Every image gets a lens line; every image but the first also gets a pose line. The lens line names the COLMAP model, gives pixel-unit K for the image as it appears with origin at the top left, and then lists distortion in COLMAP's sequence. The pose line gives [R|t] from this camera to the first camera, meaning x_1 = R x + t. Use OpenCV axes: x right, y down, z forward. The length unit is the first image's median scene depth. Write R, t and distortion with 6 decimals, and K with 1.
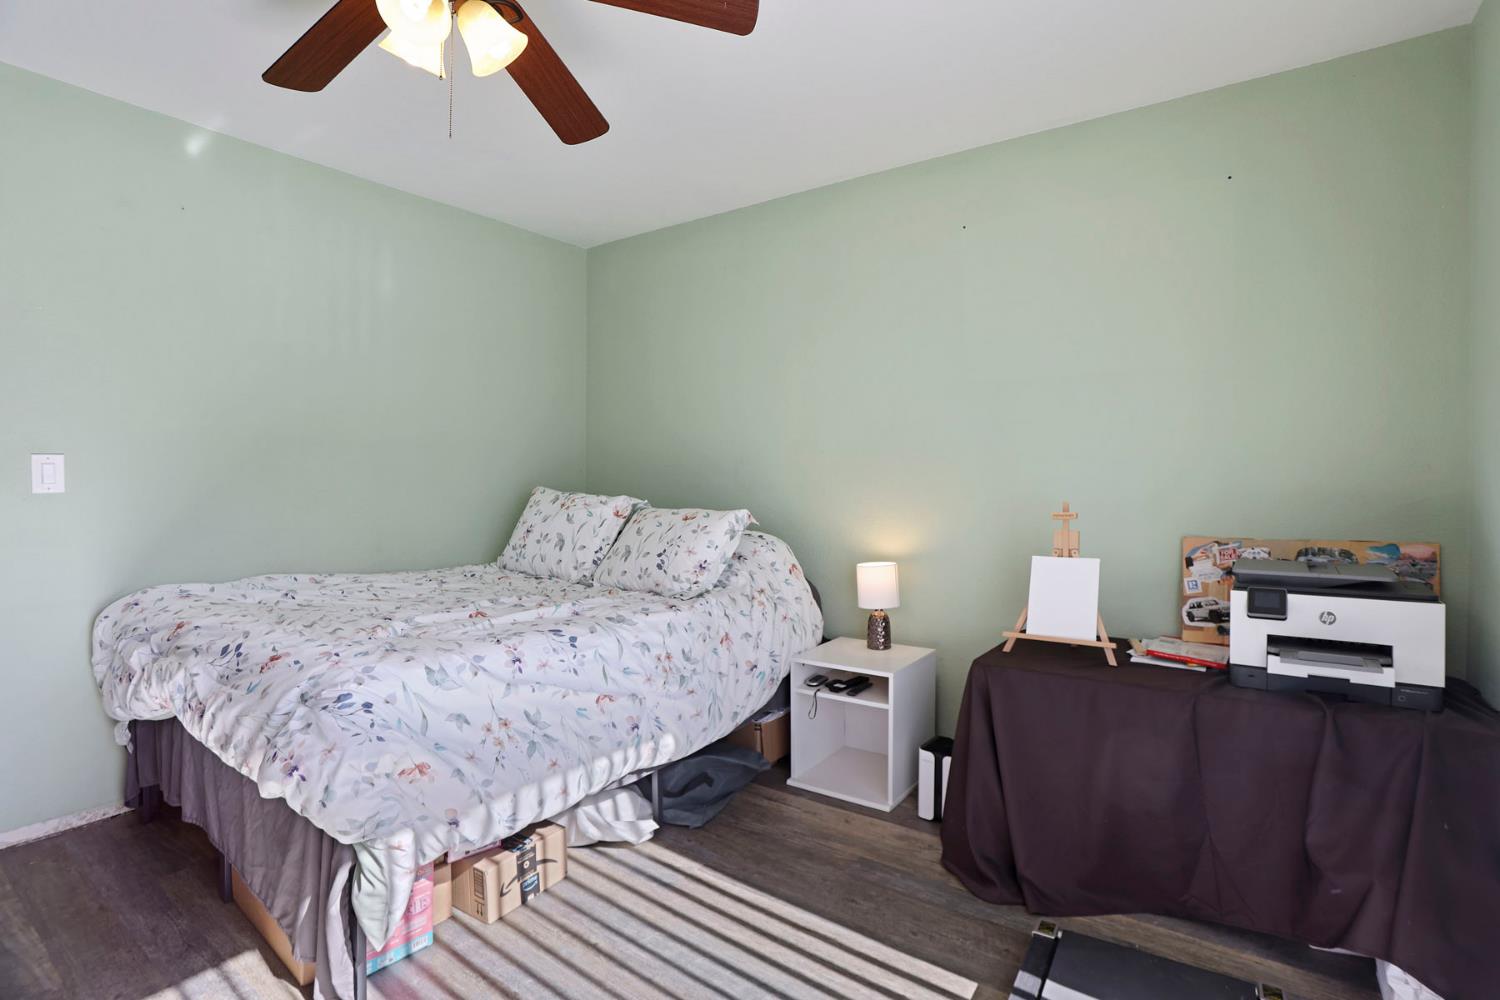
lens RADIAL K [[743.2, 0, 745.2], [0, 743.2, 485.2], [0, 0, 1]] dist [-0.067748, 0.029241]
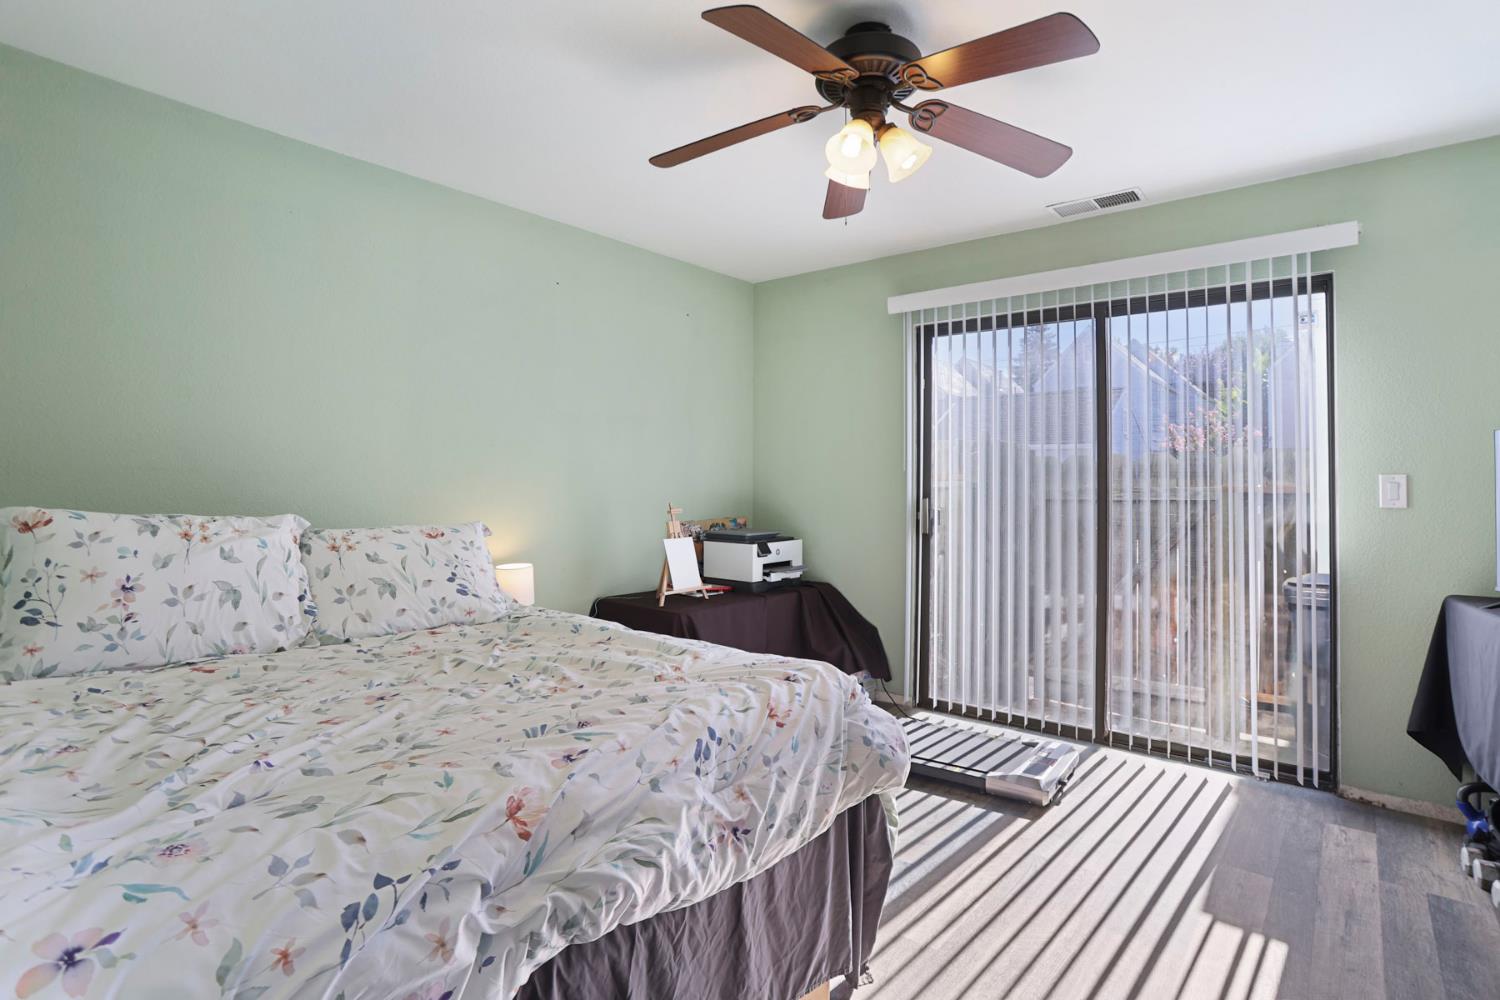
lens RADIAL K [[743.2, 0, 745.2], [0, 743.2, 485.2], [0, 0, 1]] dist [-0.067748, 0.029241]
pose [[0.049938, -0.003428, 0.998746, -0.885928], [-0.001262, 0.999993, 0.003495, -0.016963], [-0.998752, -0.001435, 0.049933, 0.588673]]
